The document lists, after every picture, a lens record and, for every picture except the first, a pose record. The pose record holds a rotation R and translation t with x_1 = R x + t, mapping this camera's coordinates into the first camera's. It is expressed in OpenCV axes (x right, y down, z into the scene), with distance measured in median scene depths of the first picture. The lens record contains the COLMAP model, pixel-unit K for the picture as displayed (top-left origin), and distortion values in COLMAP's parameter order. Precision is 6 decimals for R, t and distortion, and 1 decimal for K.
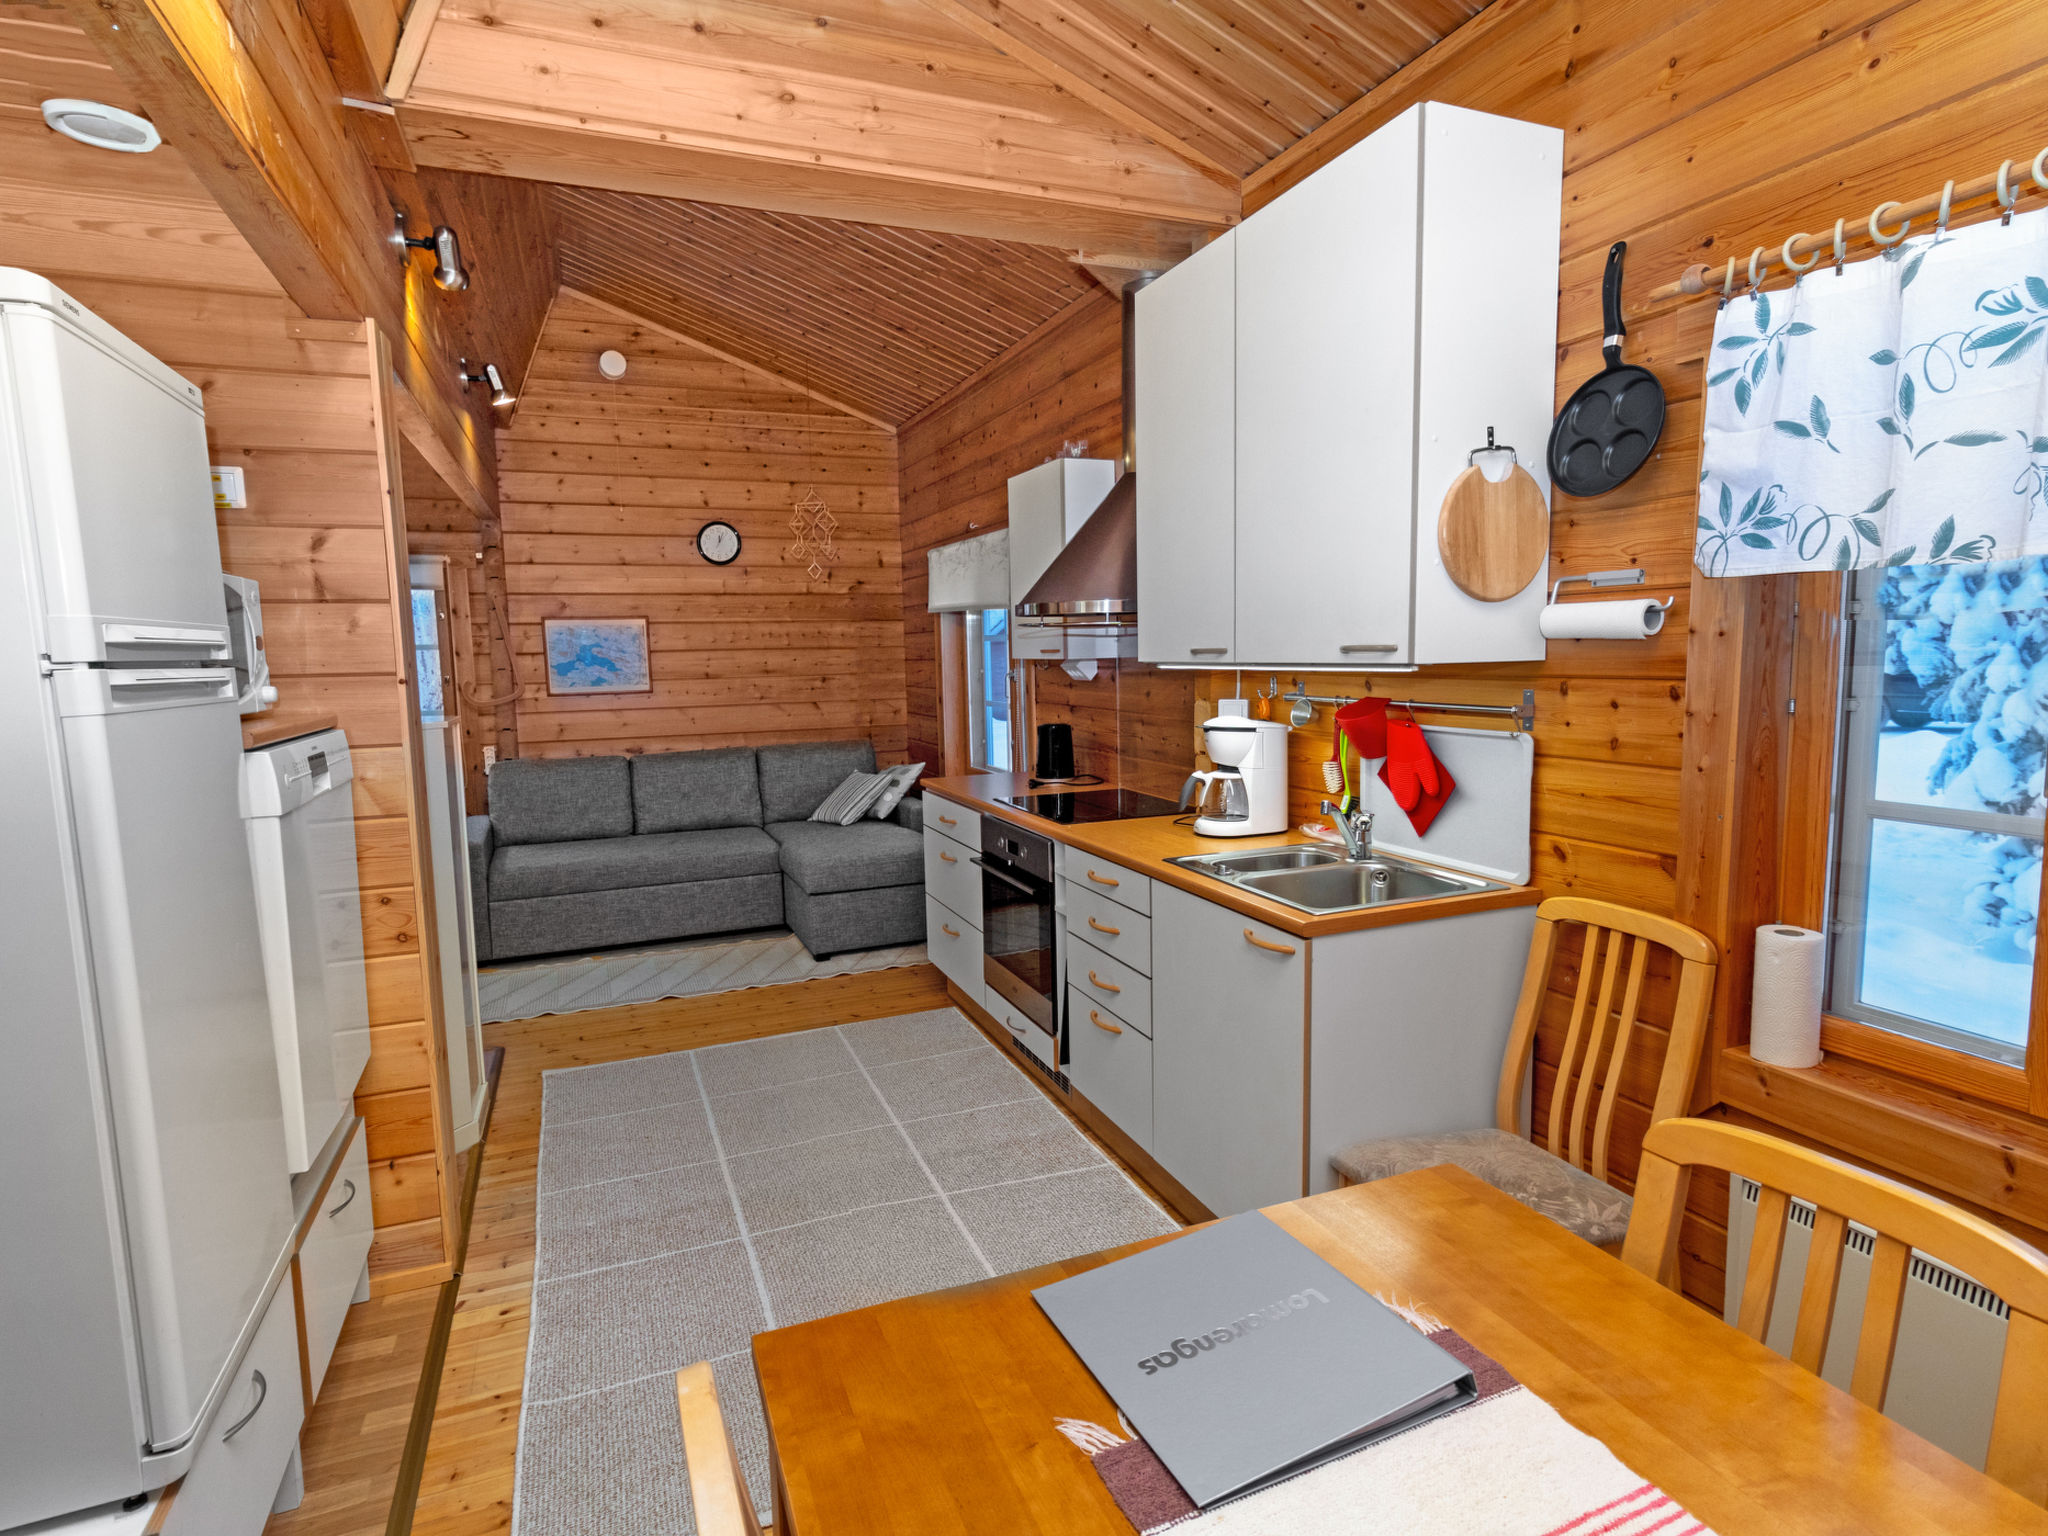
lens RADIAL K [[1060.1, 0, 1023.7], [0, 1060.1, 769.8], [0, 0, 1]] dist [-0.000678, 0.002699]
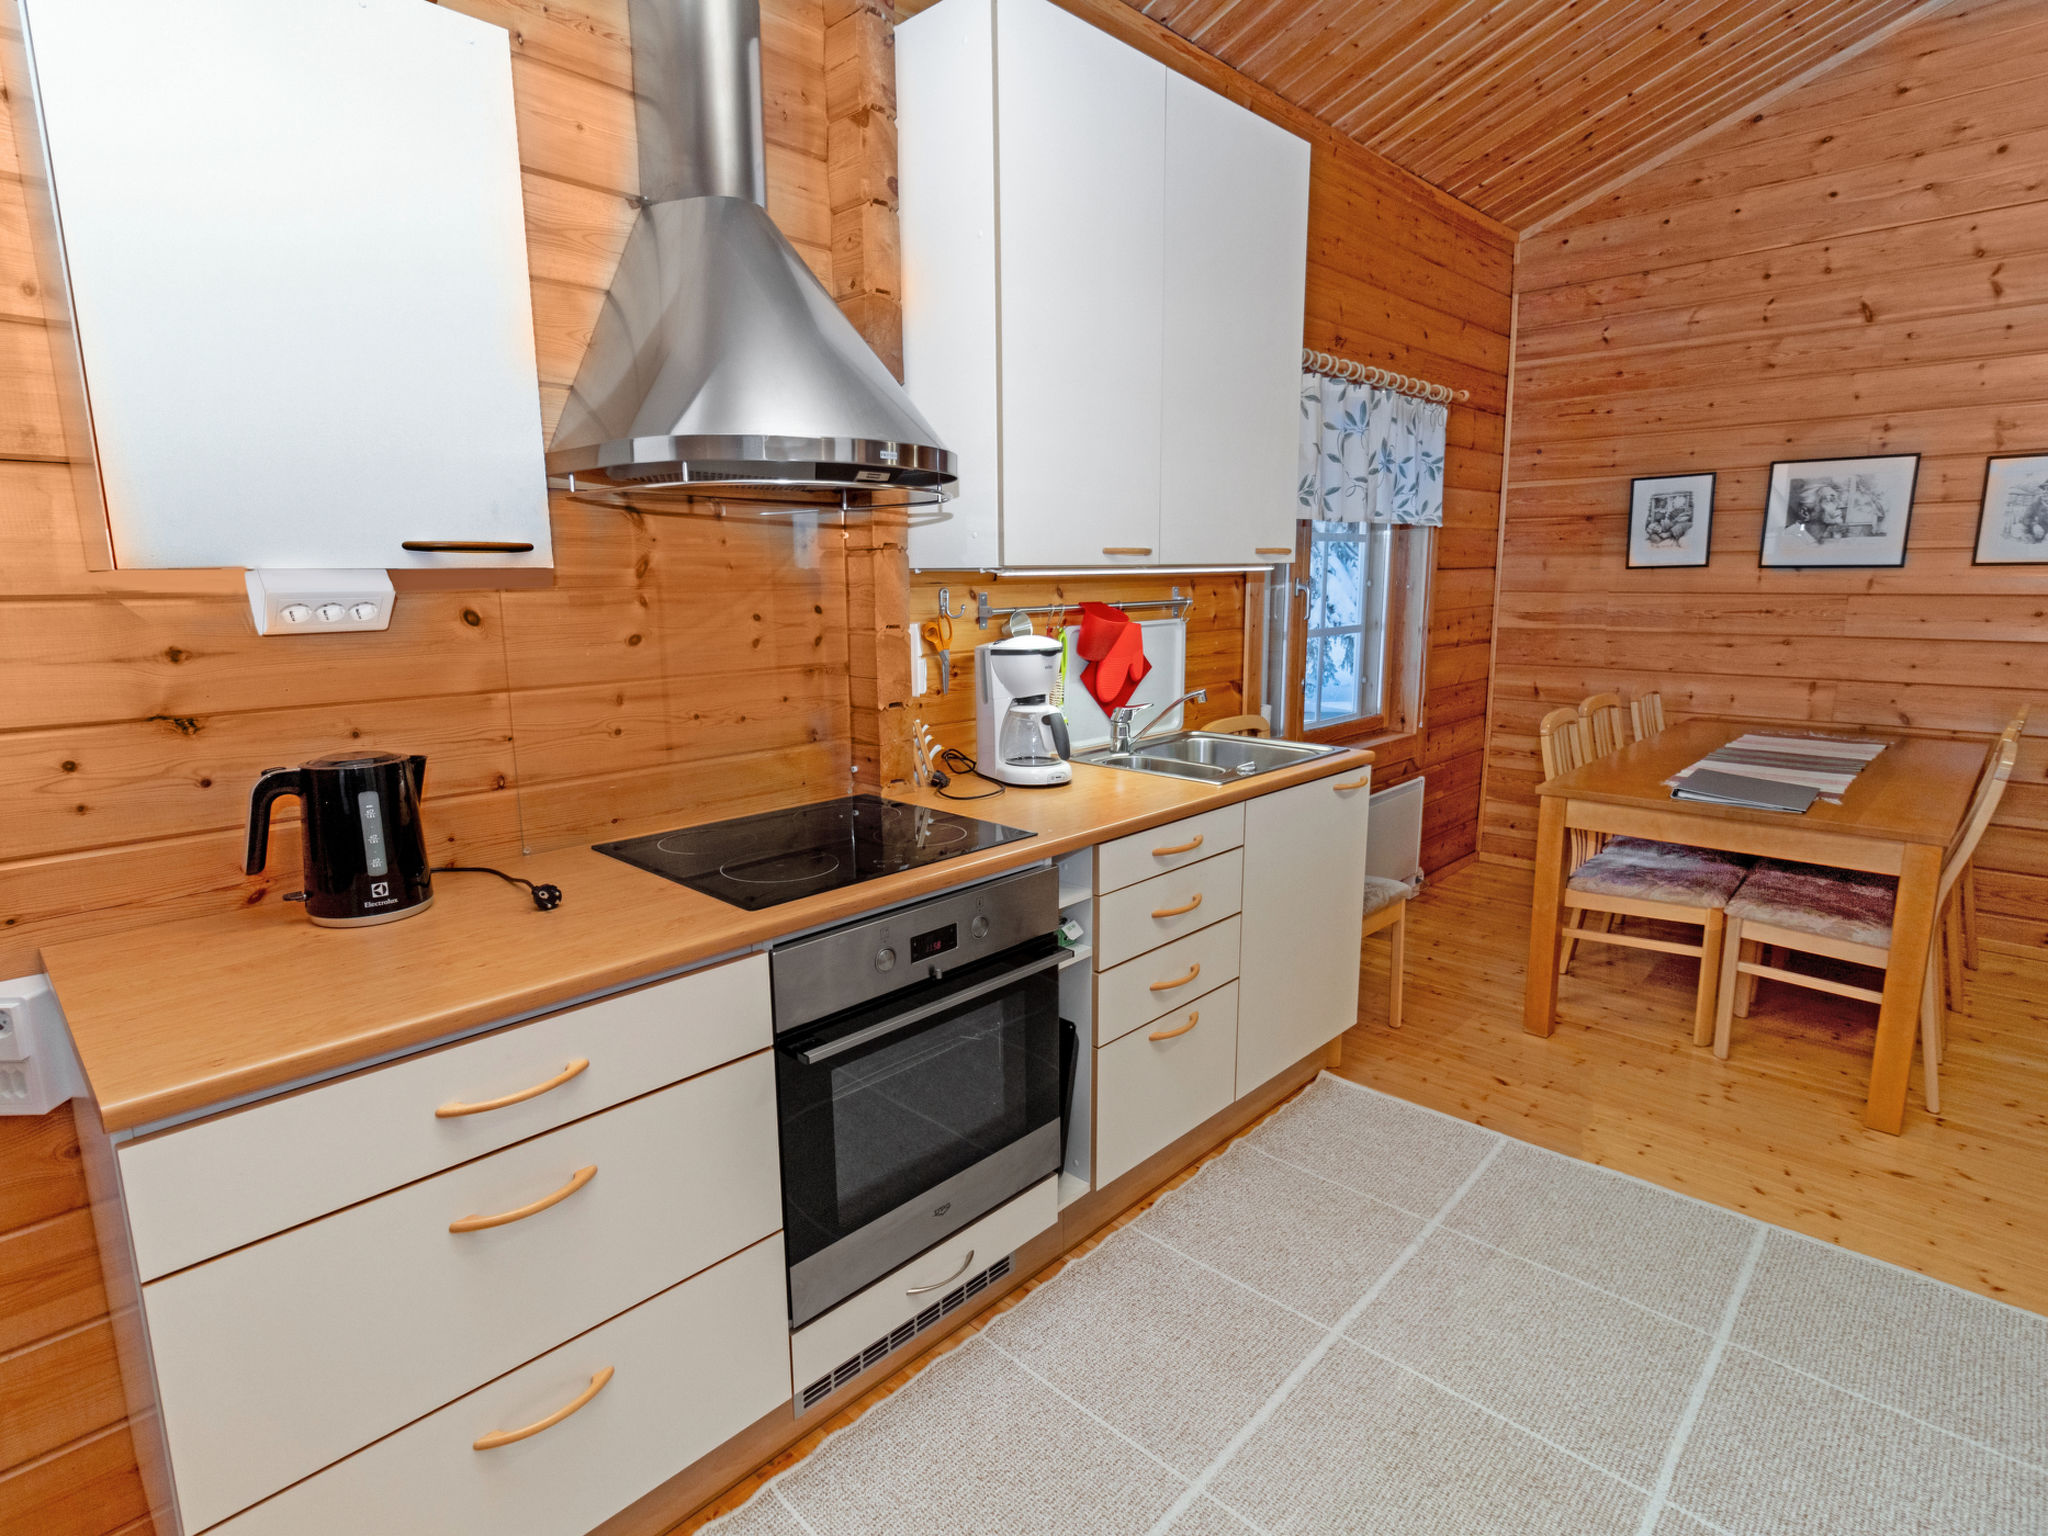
lens RADIAL K [[1060.1, 0, 1015.4], [0, 1060.1, 759.4], [0, 0, 1]] dist [-0.000678, 0.002699]
pose [[-0.407413, -0.138271, 0.902716, -0.484665], [0.123078, 0.971140, 0.204299, -0.111579], [-0.904912, 0.194338, -0.378637, 1.193433]]
